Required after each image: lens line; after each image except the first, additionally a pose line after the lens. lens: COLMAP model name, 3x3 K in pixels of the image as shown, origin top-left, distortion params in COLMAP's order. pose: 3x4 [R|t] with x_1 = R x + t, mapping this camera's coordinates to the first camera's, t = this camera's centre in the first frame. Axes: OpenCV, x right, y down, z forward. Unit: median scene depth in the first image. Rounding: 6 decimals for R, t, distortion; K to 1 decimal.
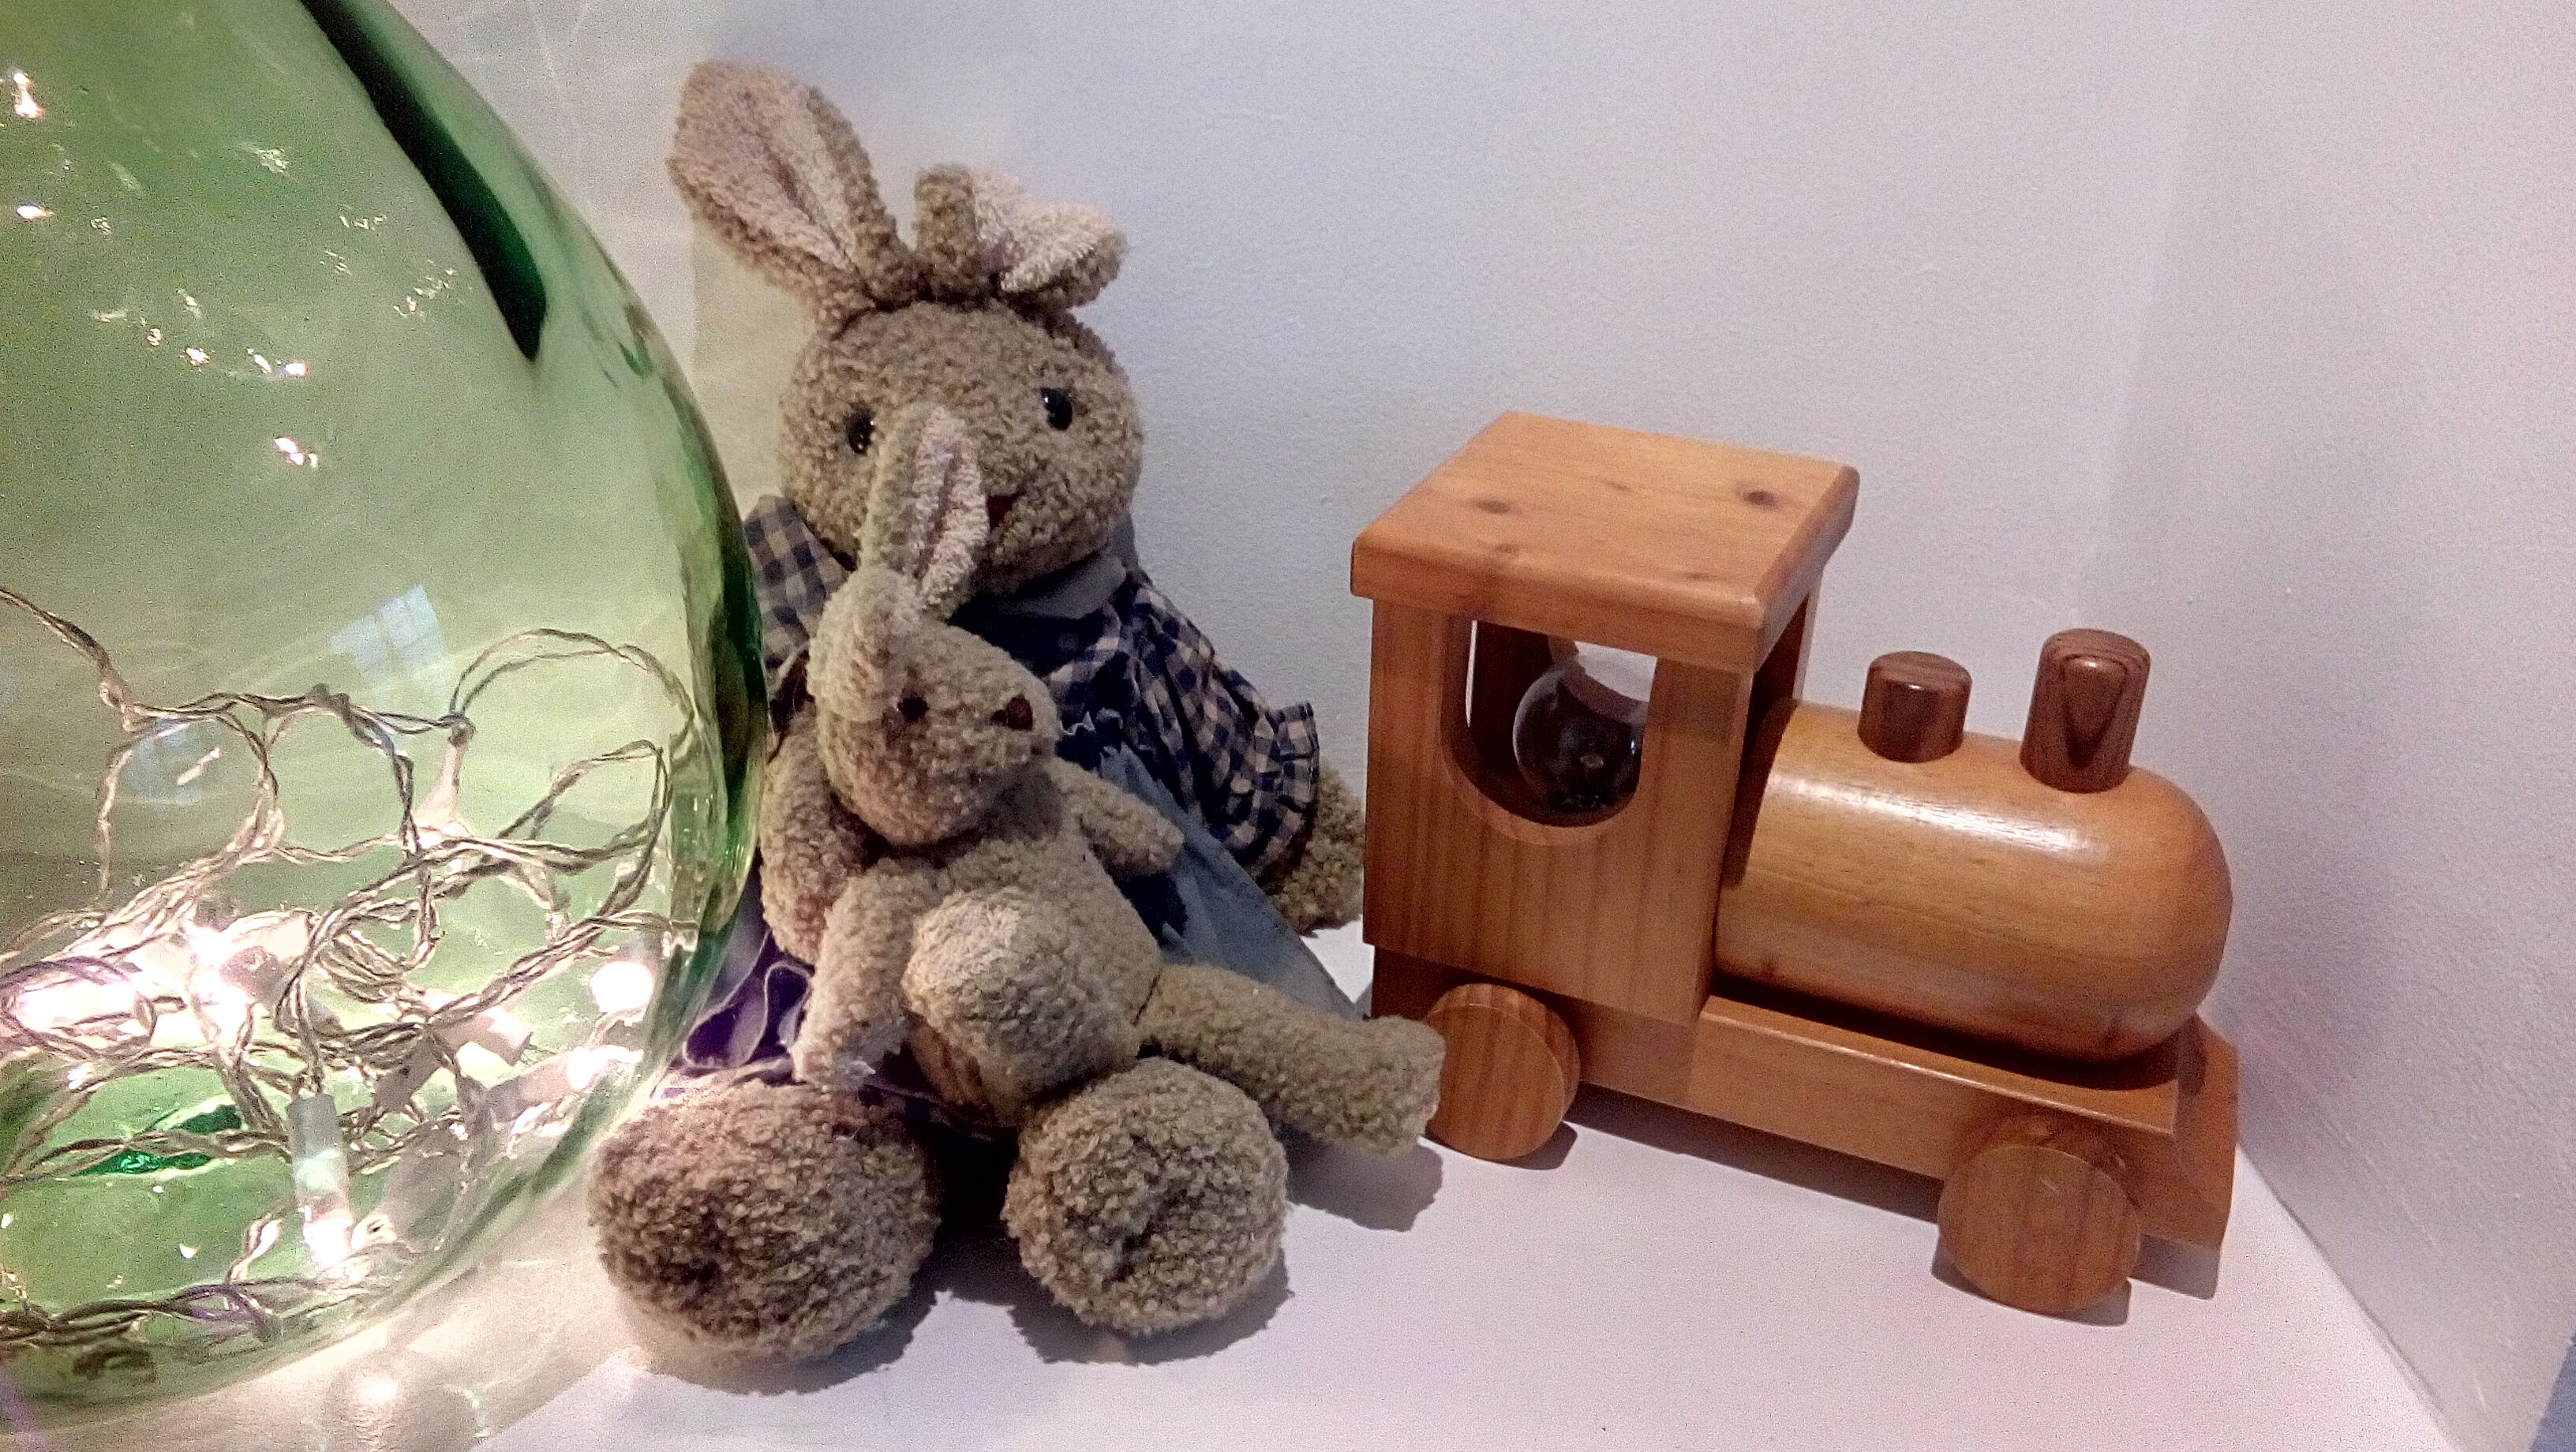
lens RADIAL K [[2057.1, 0, 1305.9], [0, 2057.1, 724.9], [0, 0, 1]] dist [0.178838, -0.342078]
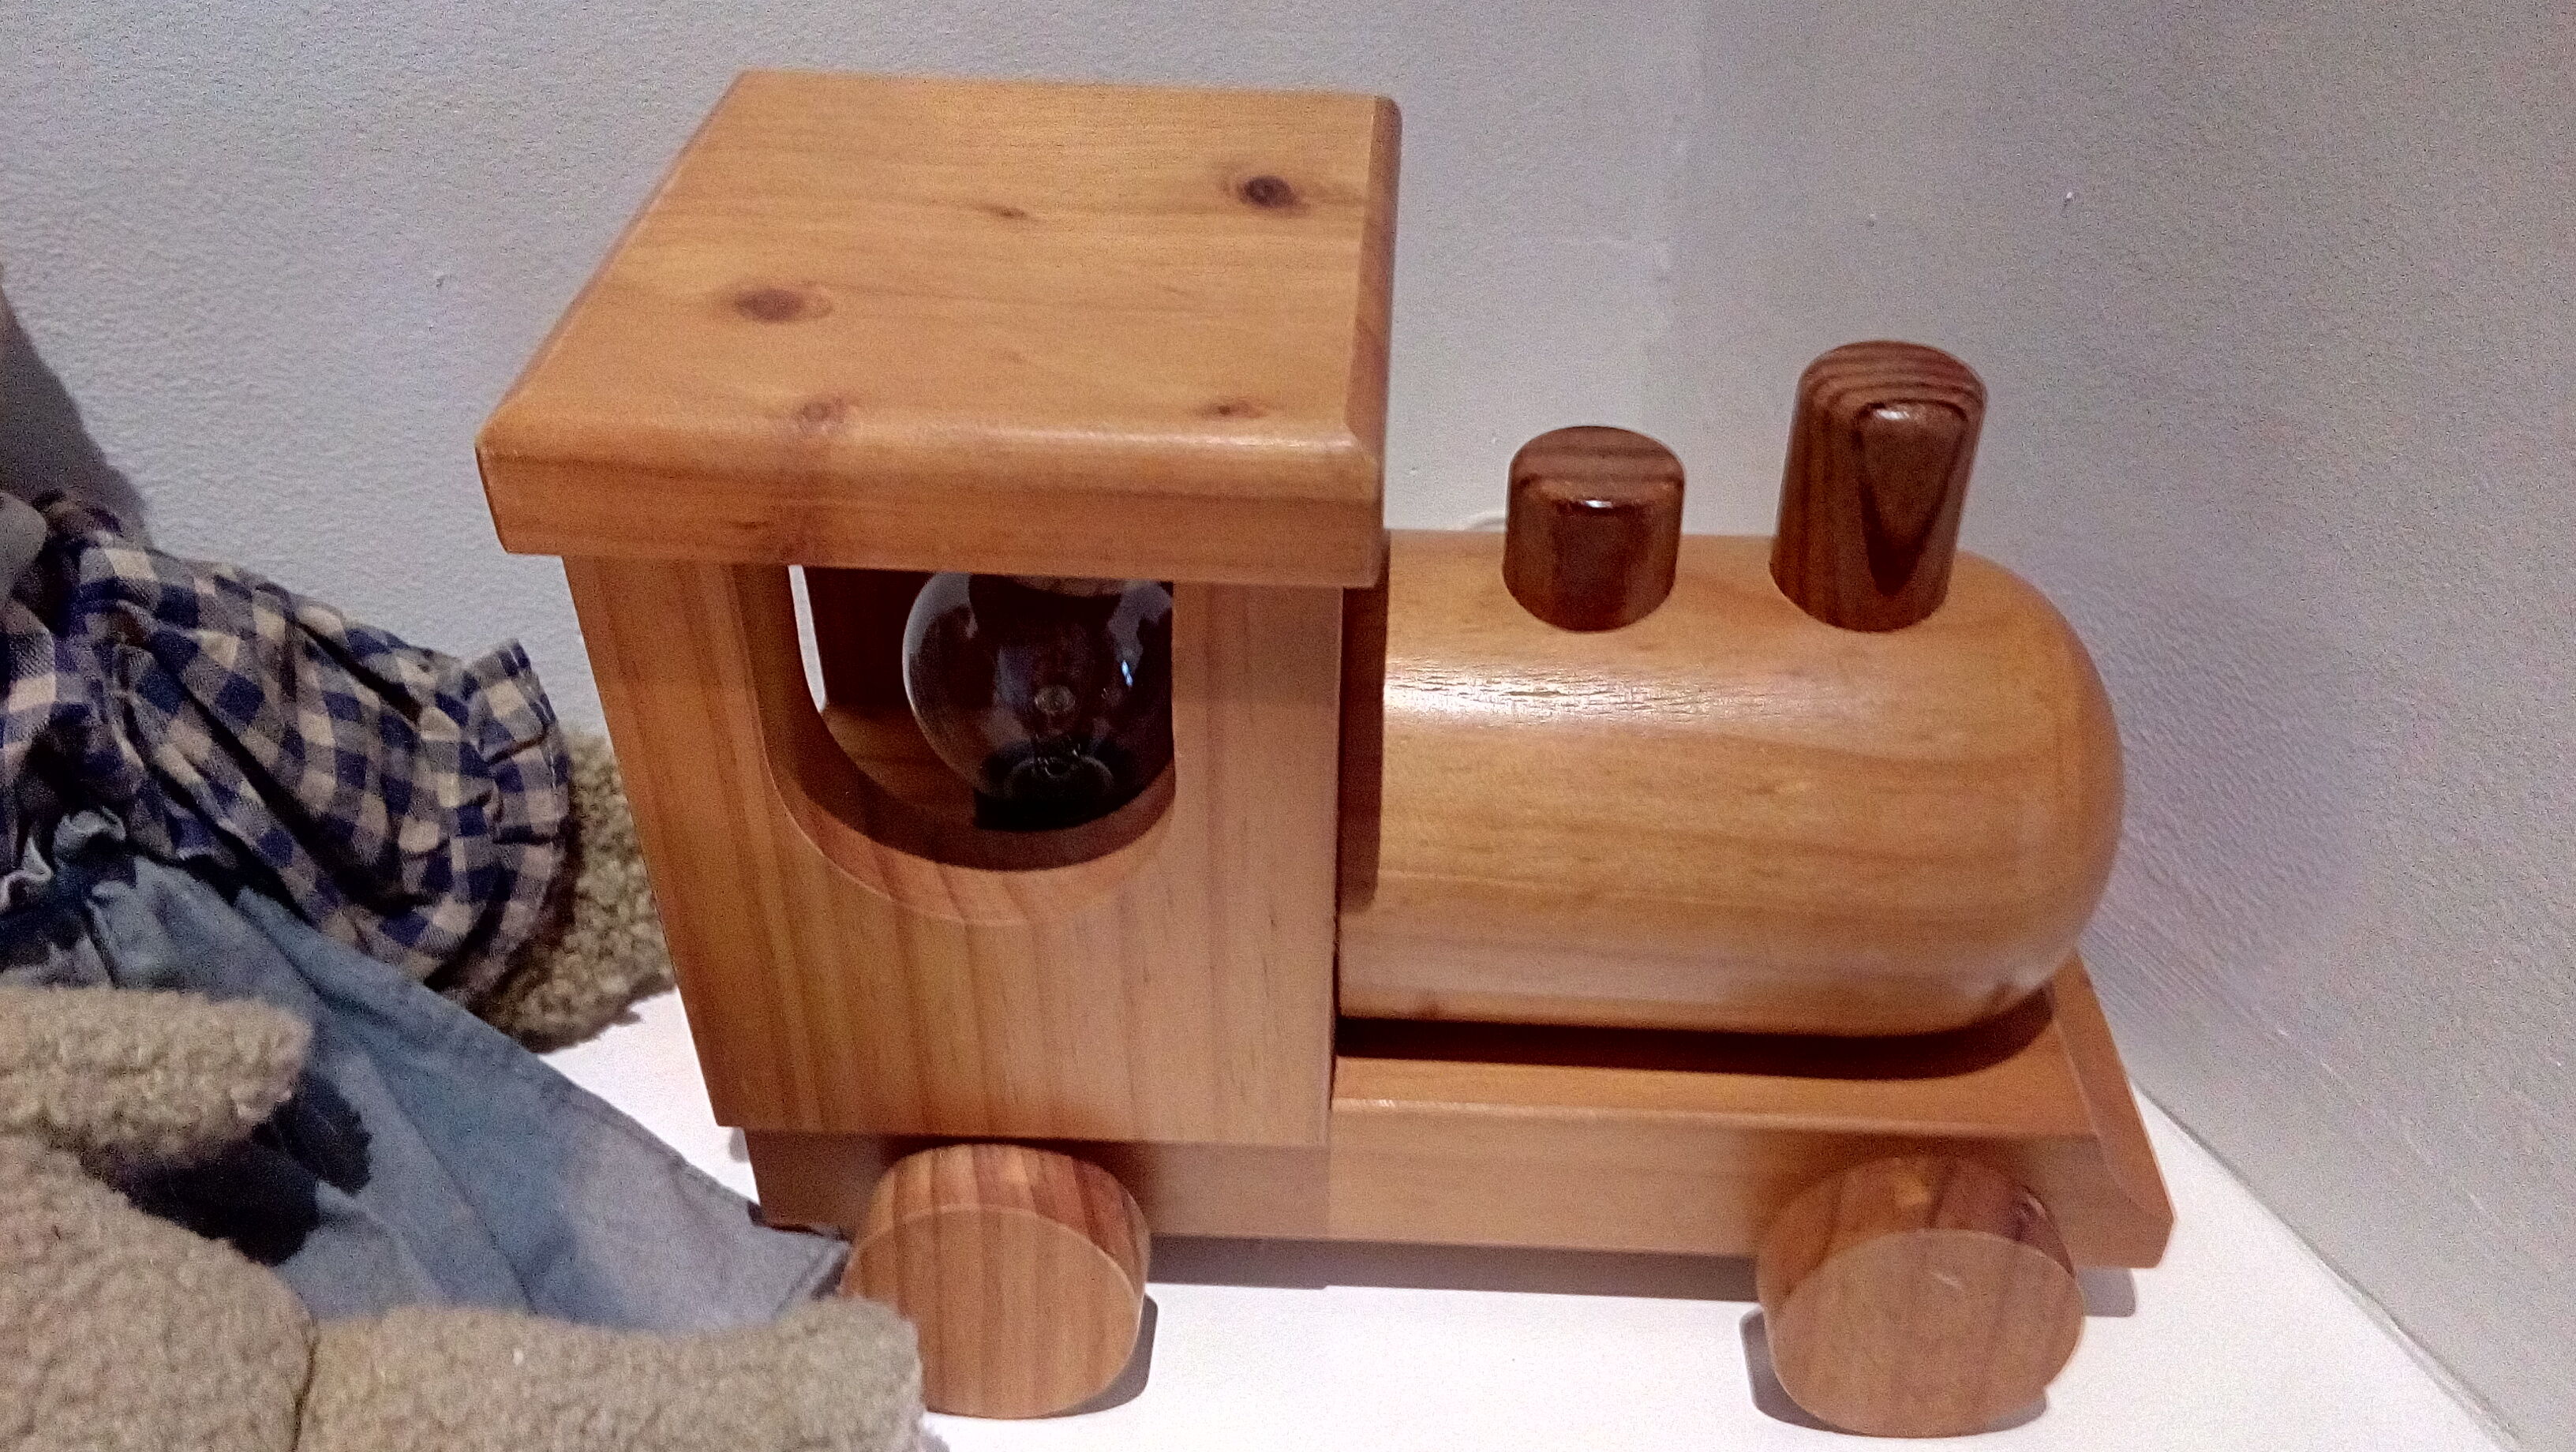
lens RADIAL K [[2057.1, 0, 1305.9], [0, 2057.1, 724.9], [0, 0, 1]] dist [0.178838, -0.342078]
pose [[0.931974, -0.239471, 0.272174, 0.050808], [0.181013, 0.957874, 0.222959, -0.095823], [-0.314100, -0.158526, 0.936061, 0.479830]]
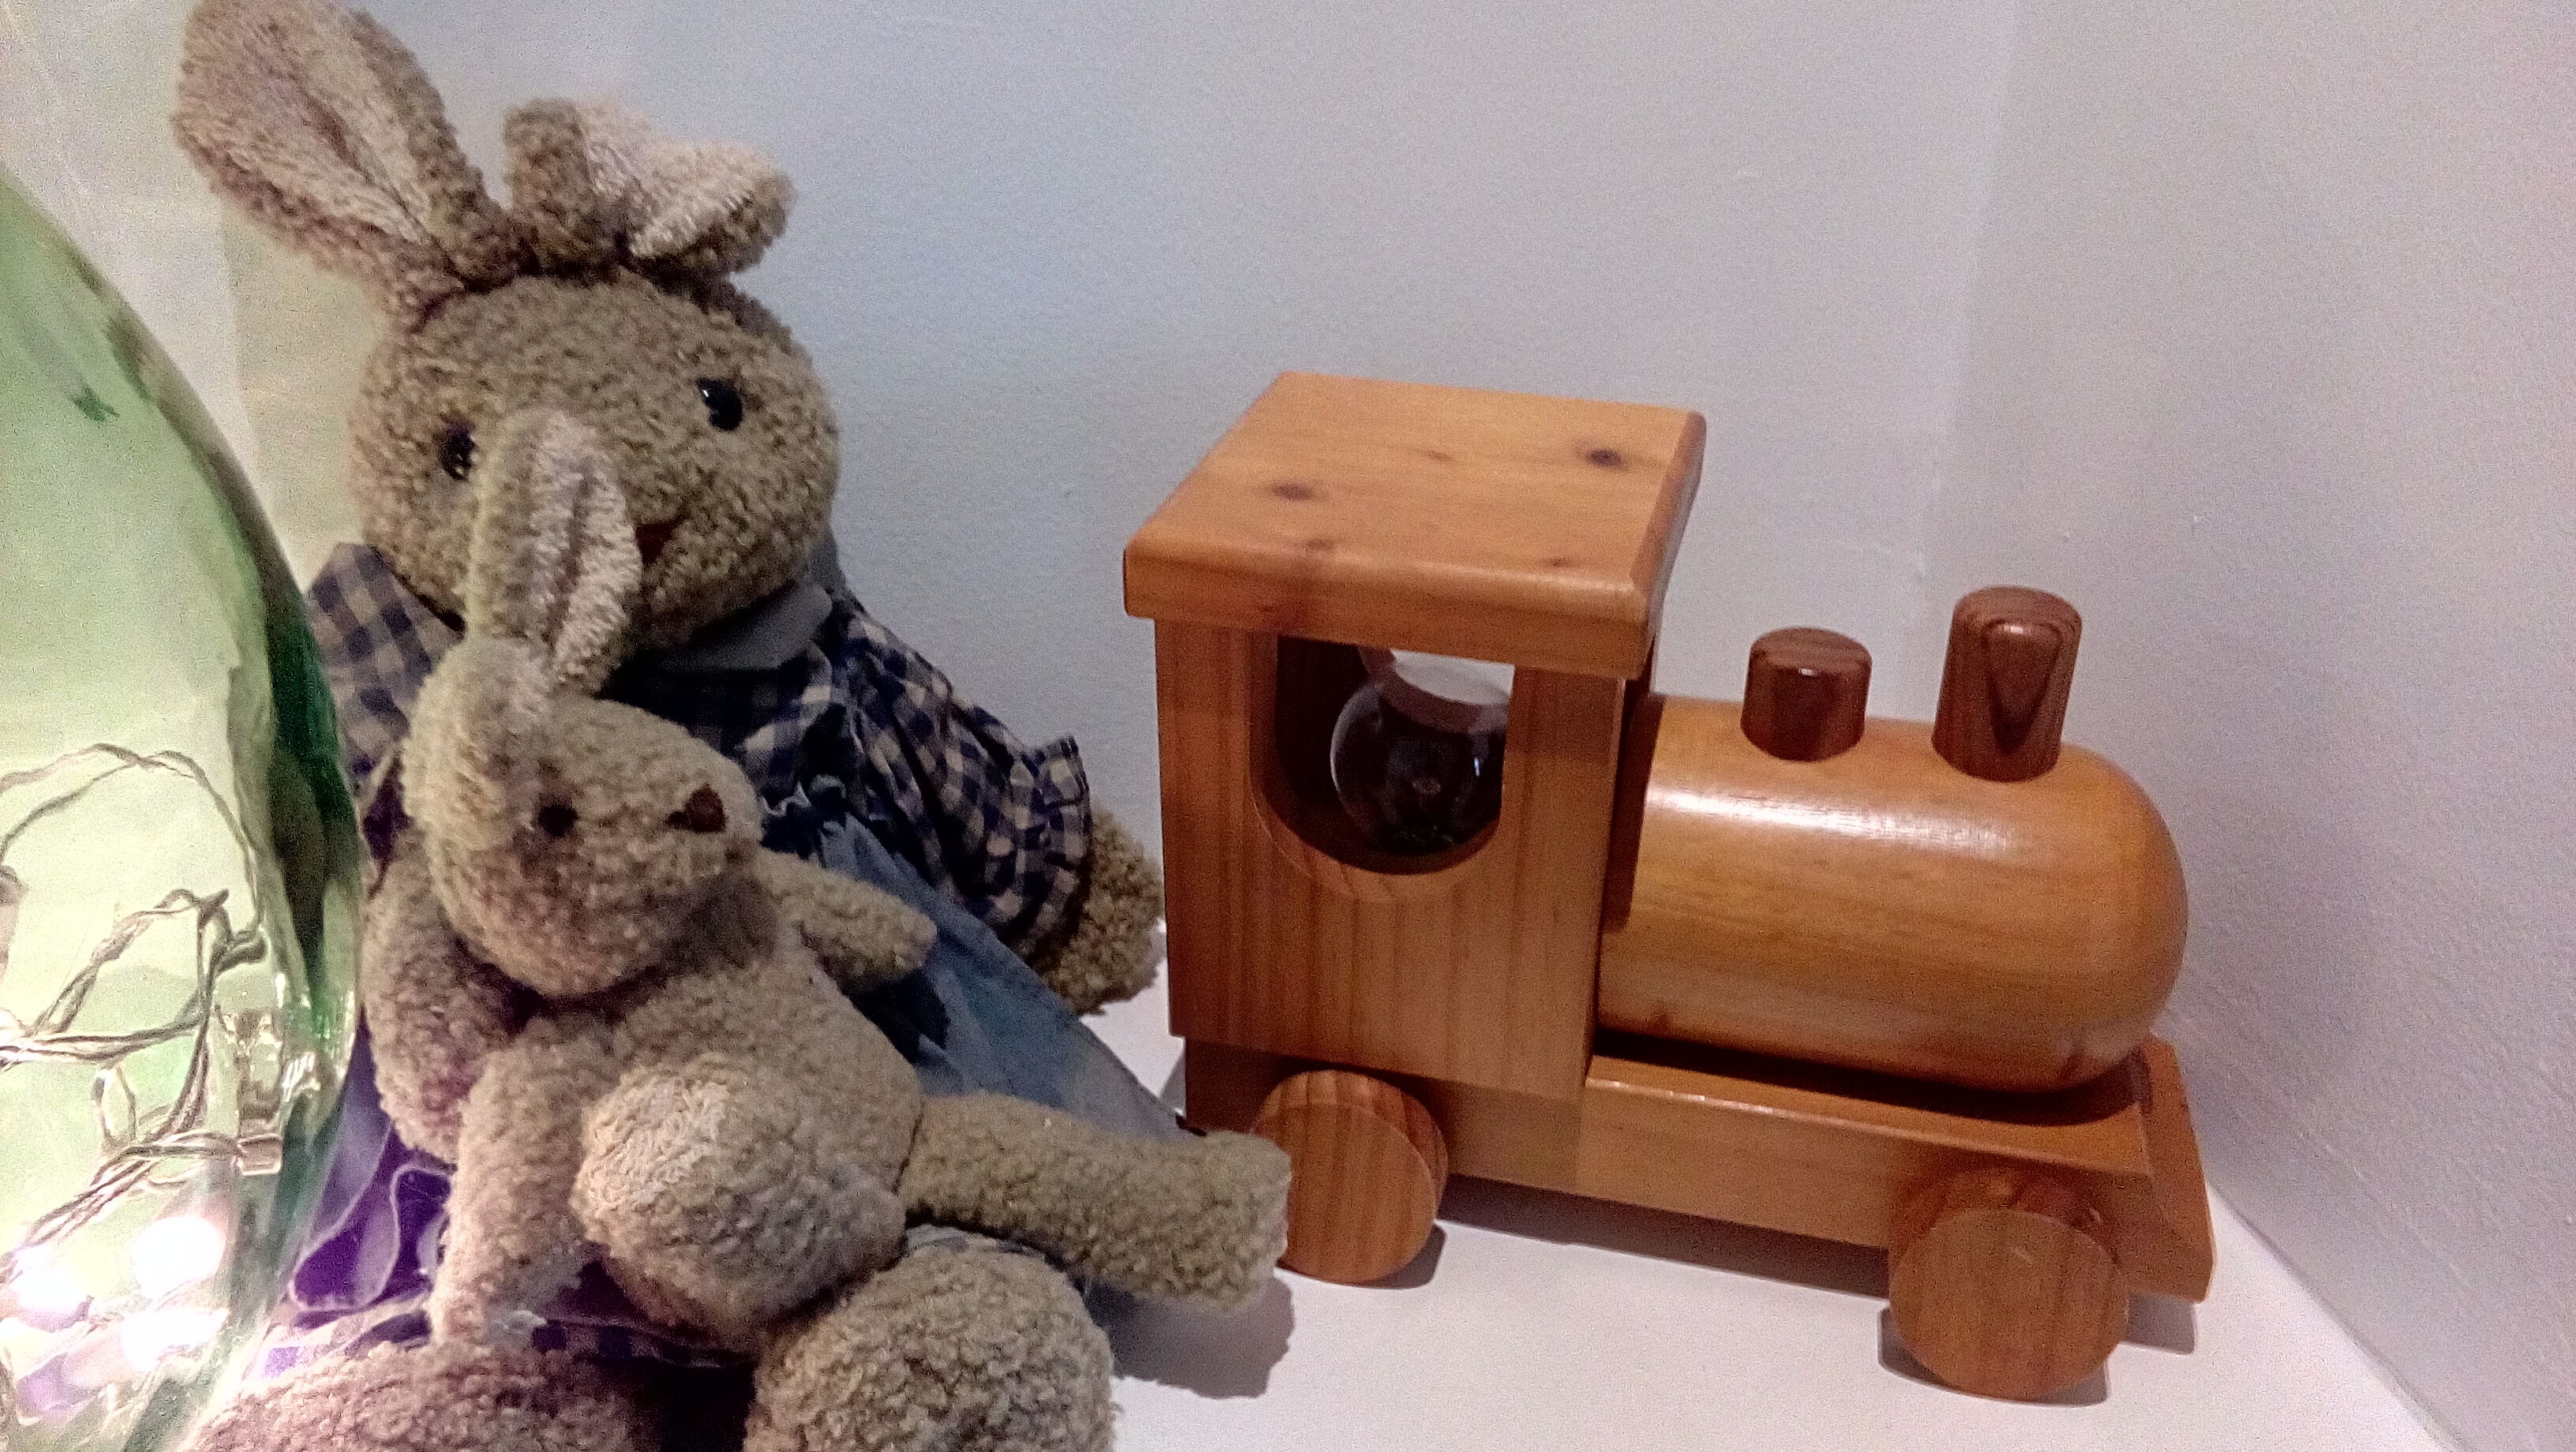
lens RADIAL K [[2057.1, 0, 1305.9], [0, 2057.1, 724.9], [0, 0, 1]] dist [0.178838, -0.342078]
pose [[0.987383, -0.088823, 0.131089, -0.017139], [0.086442, 0.995974, 0.023753, -0.033023], [-0.132671, -0.012122, 0.991086, 0.196074]]
